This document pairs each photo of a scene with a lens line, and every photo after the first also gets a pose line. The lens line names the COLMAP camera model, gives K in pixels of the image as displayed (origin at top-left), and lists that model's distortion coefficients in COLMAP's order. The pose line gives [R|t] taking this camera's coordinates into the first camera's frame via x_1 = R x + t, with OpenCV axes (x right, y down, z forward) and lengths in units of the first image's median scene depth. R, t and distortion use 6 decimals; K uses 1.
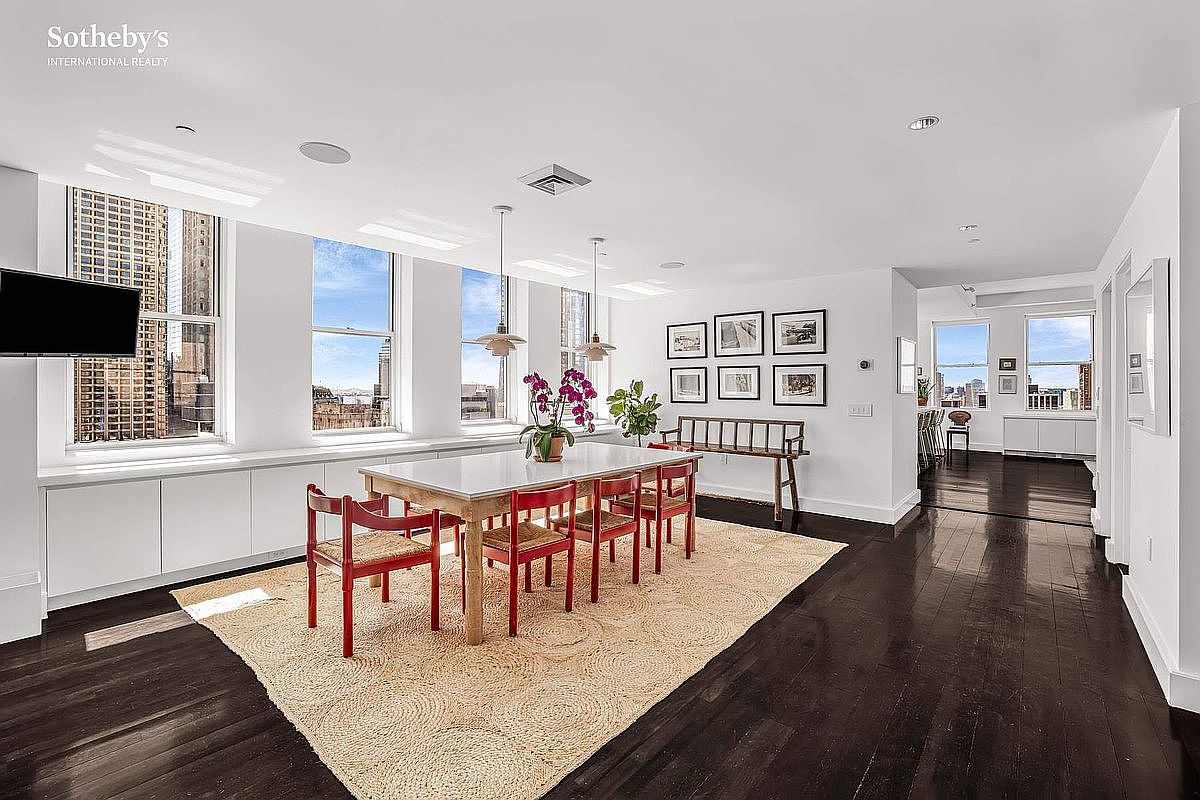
lens RADIAL K [[520.4, 0, 599.4], [0, 520.4, 388.5], [0, 0, 1]] dist [-0.023094, 0.001049]
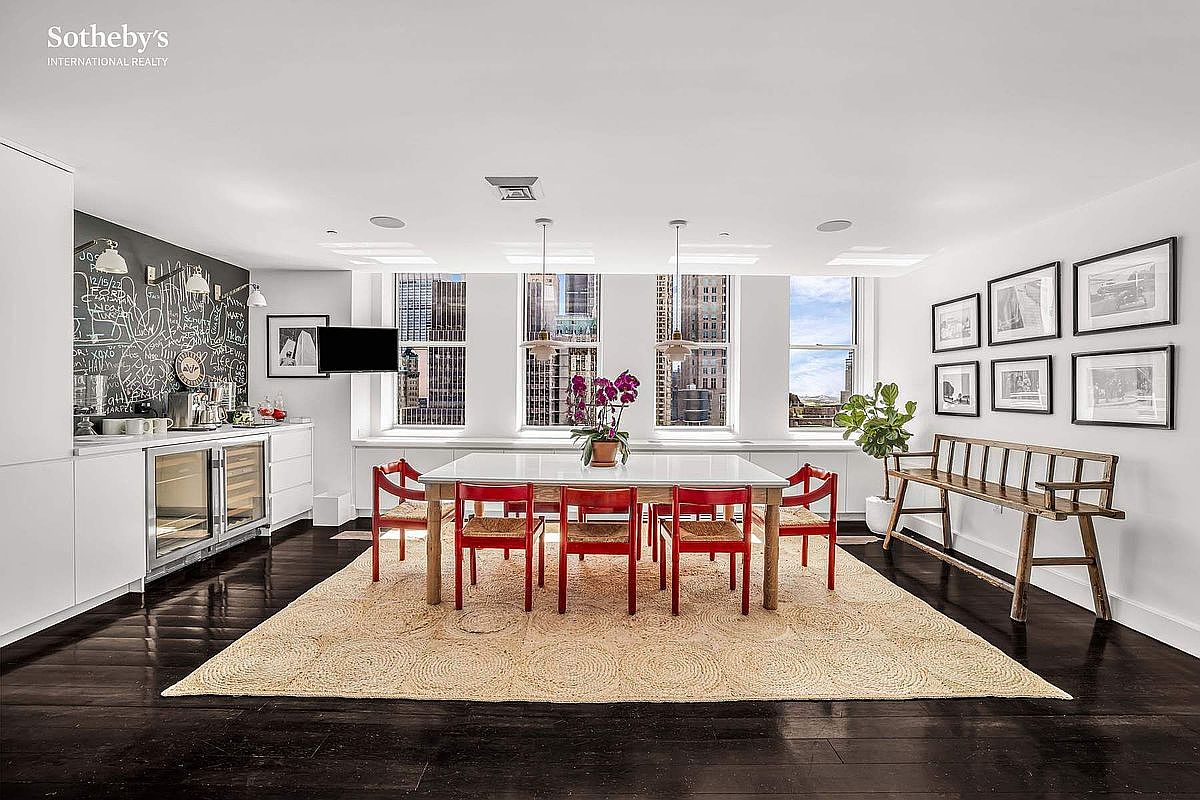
lens RADIAL K [[520.4, 0, 601.9], [0, 520.4, 402.7], [0, 0, 1]] dist [-0.023094, 0.001049]
pose [[0.654111, 0.016580, -0.756217, 0.406413], [-0.006103, 0.999843, 0.016642, 0.003095], [0.756374, -0.006271, 0.654110, 0.229119]]
